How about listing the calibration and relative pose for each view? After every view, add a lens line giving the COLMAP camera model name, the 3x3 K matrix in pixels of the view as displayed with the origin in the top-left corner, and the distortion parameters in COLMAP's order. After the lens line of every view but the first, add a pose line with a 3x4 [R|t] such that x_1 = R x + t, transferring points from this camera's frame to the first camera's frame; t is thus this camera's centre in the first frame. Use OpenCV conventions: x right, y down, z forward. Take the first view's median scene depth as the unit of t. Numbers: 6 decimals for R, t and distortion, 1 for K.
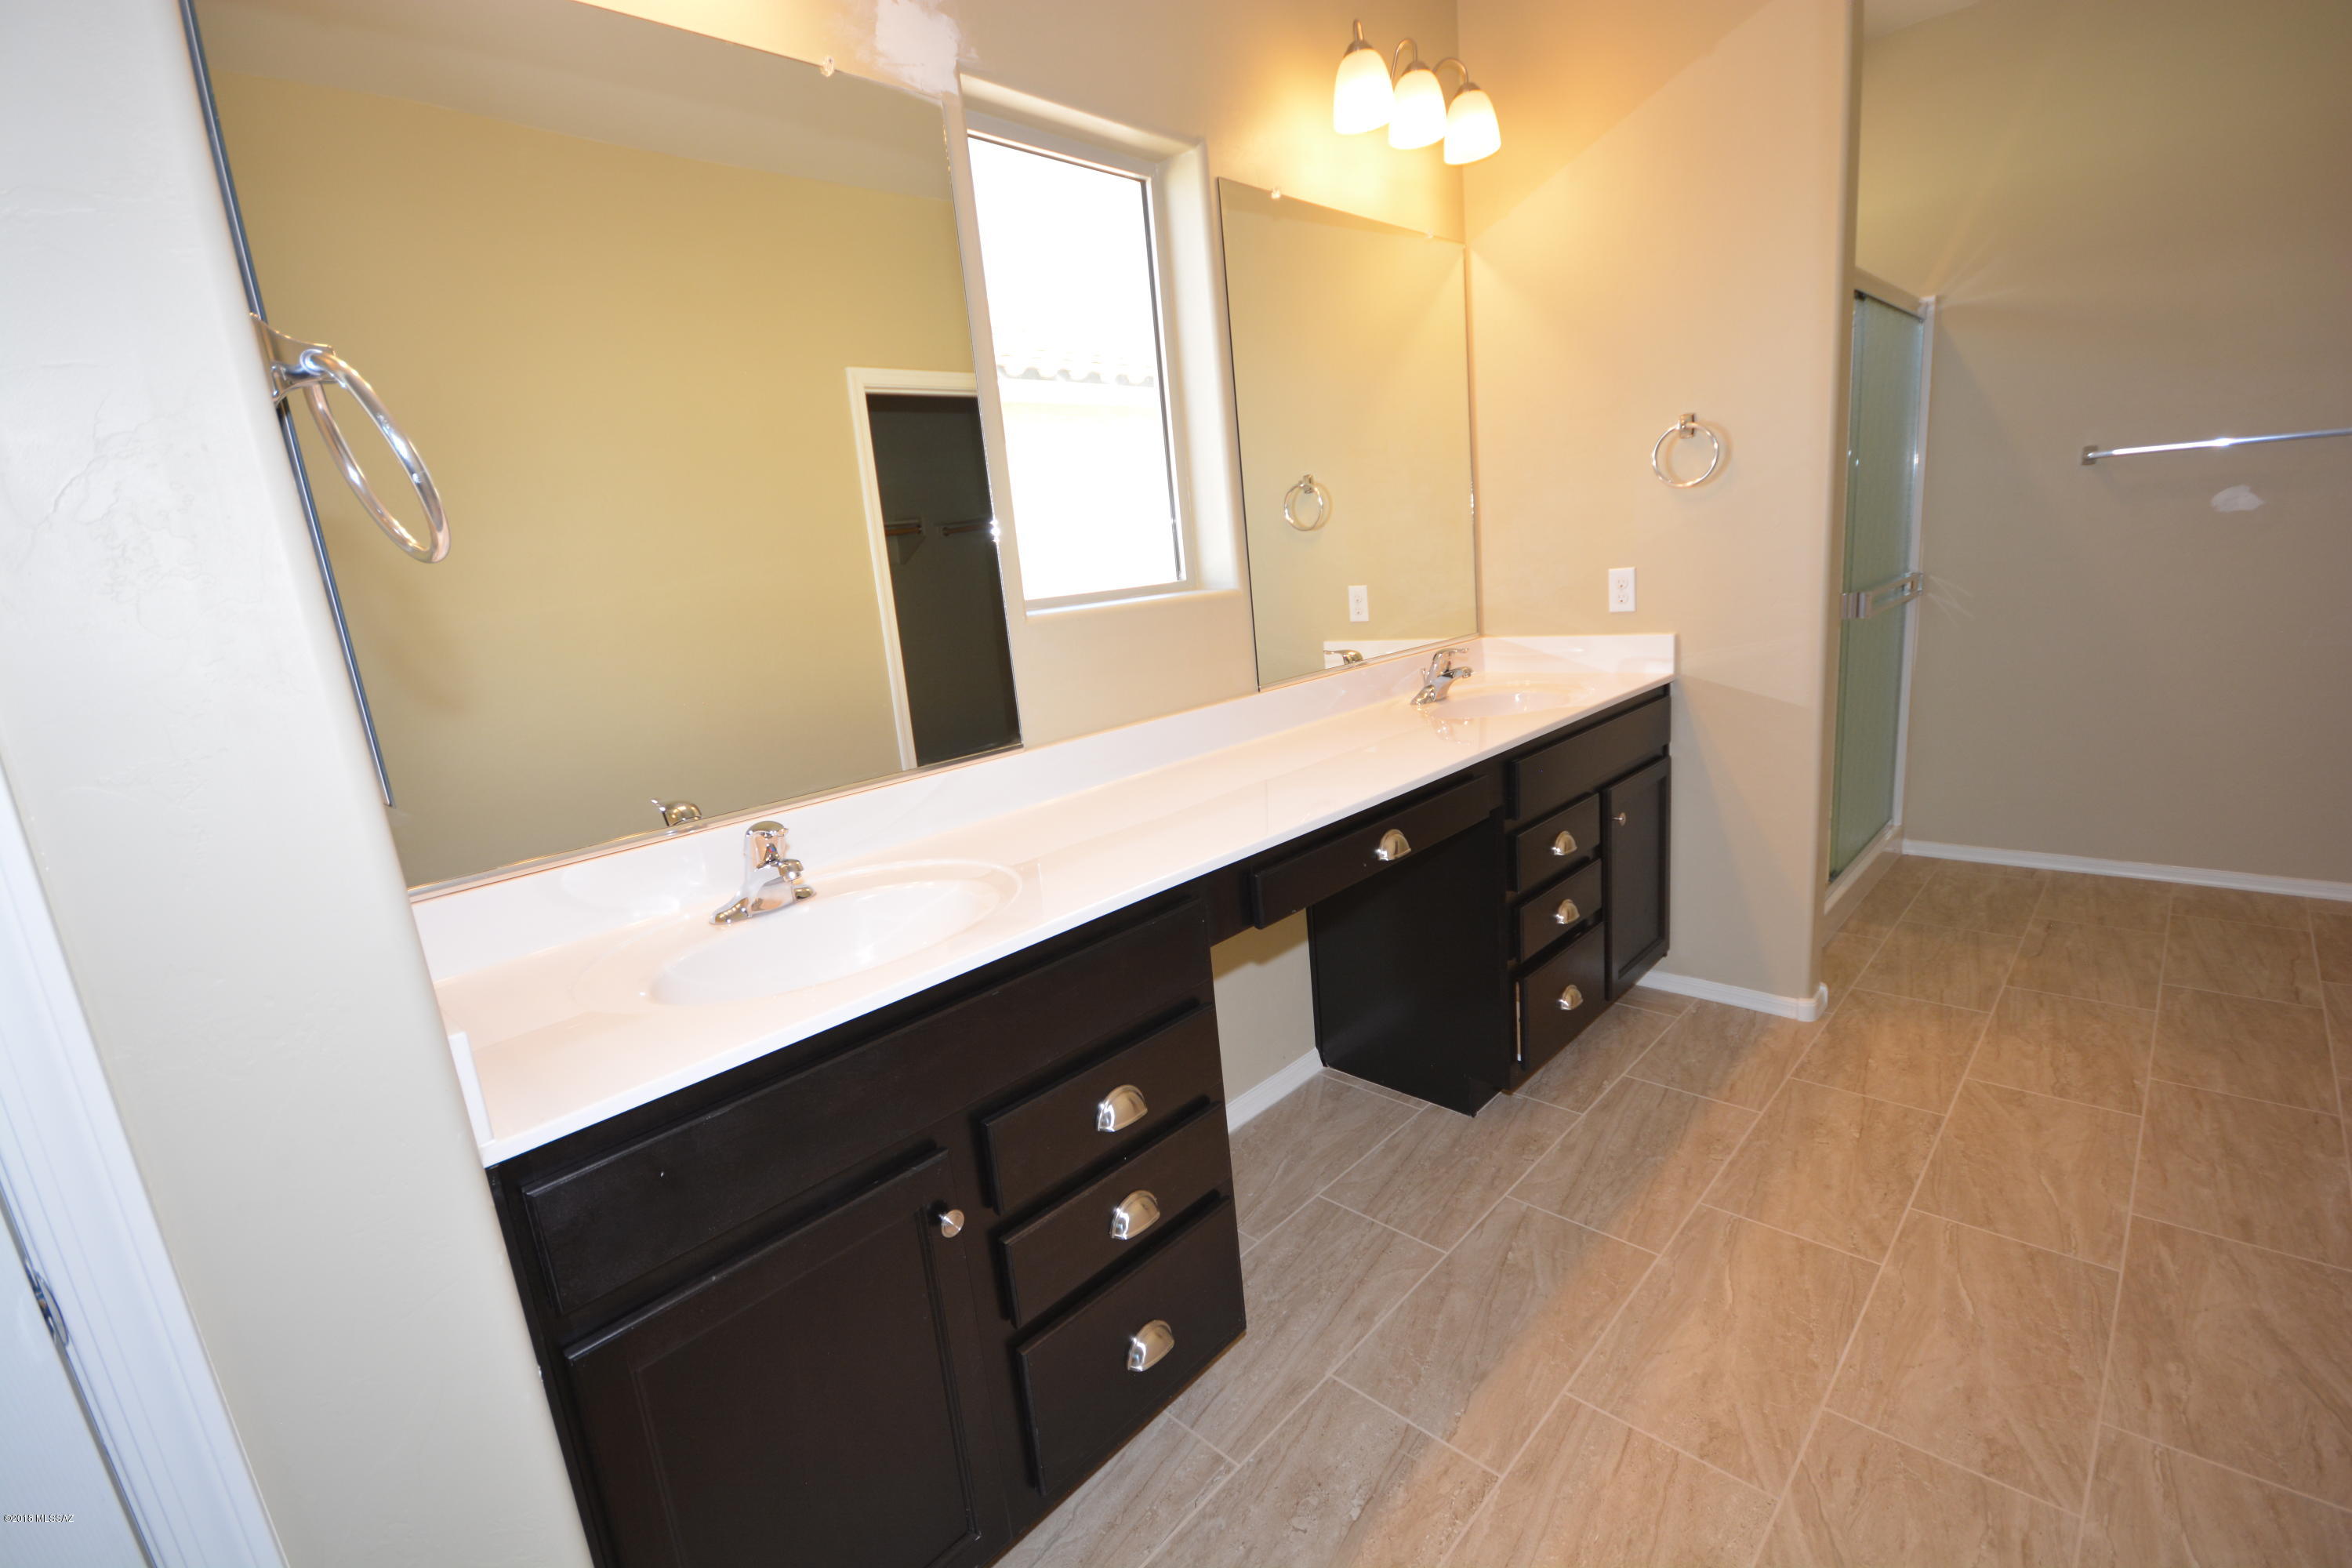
lens RADIAL K [[1030.1, 0, 1161.1], [0, 1030.1, 797.4], [0, 0, 1]] dist [0.017410, -0.016306]
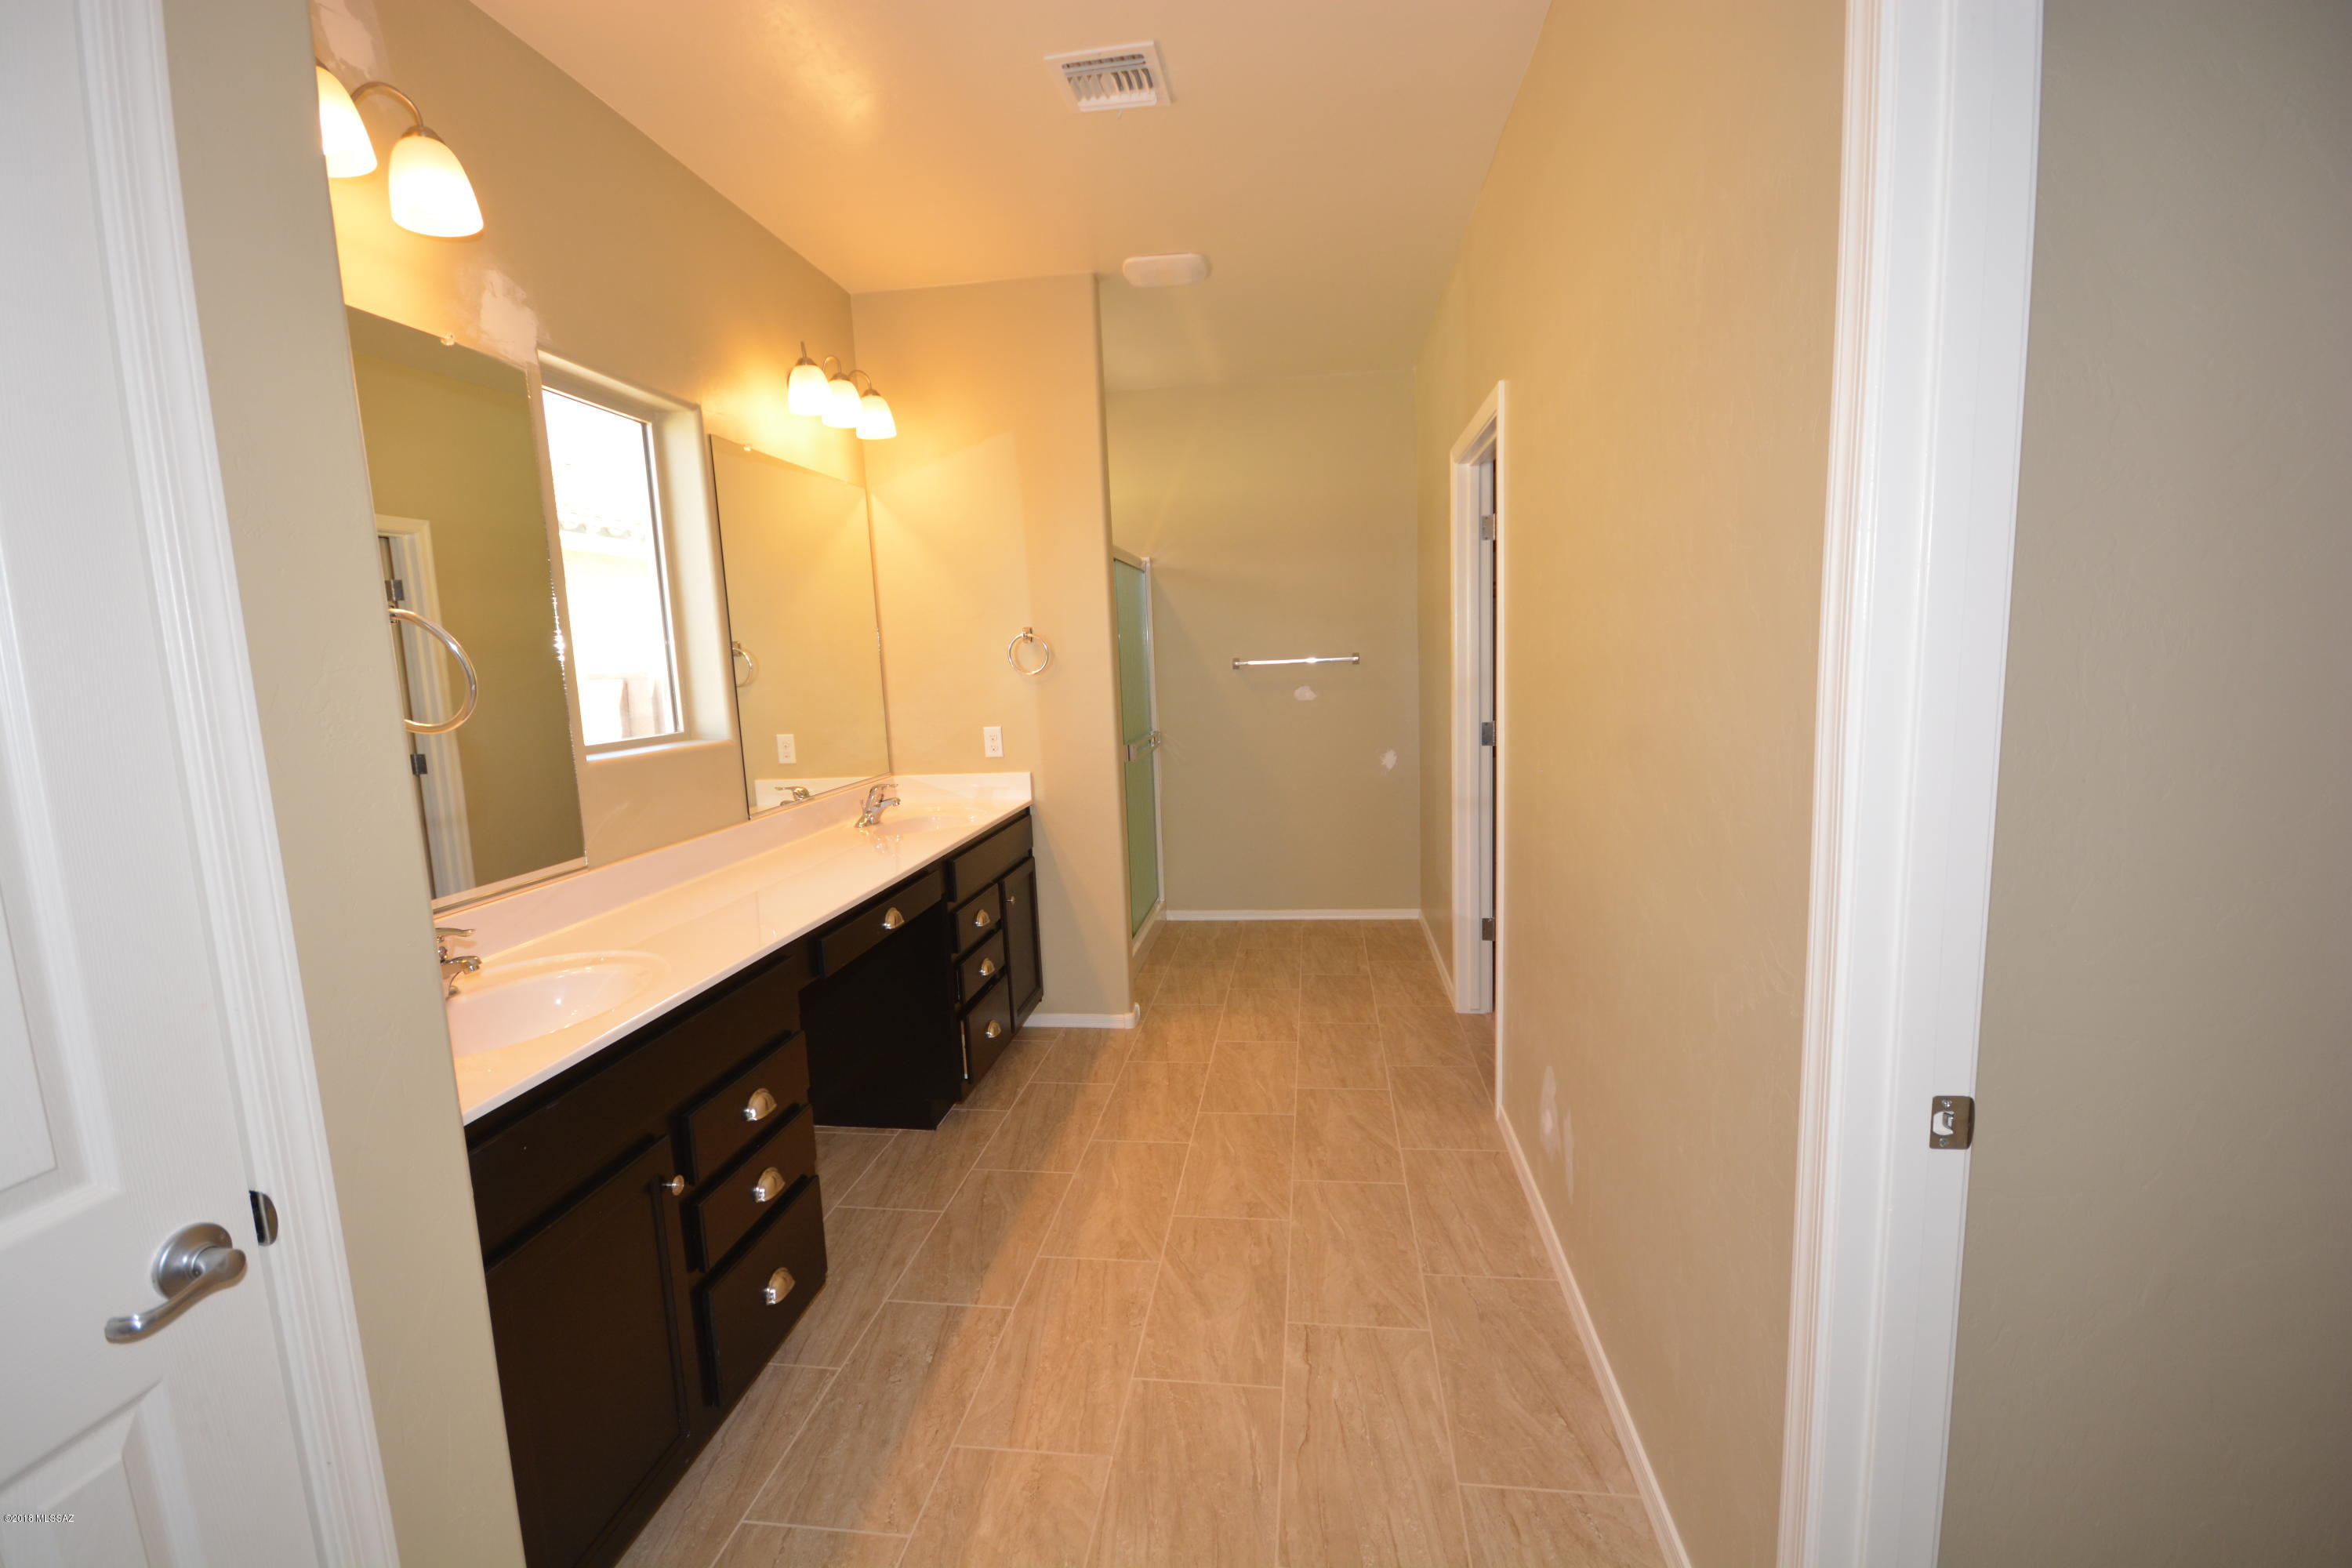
lens RADIAL K [[1038.1, 0, 1170.3], [0, 1038.1, 798.7], [0, 0, 1]] dist [0.000251, -0.000392]
pose [[0.798667, -0.021107, 0.601403, -0.275638], [0.100280, 0.990079, -0.098424, 0.051295], [-0.593359, 0.138917, 0.792860, -0.329966]]
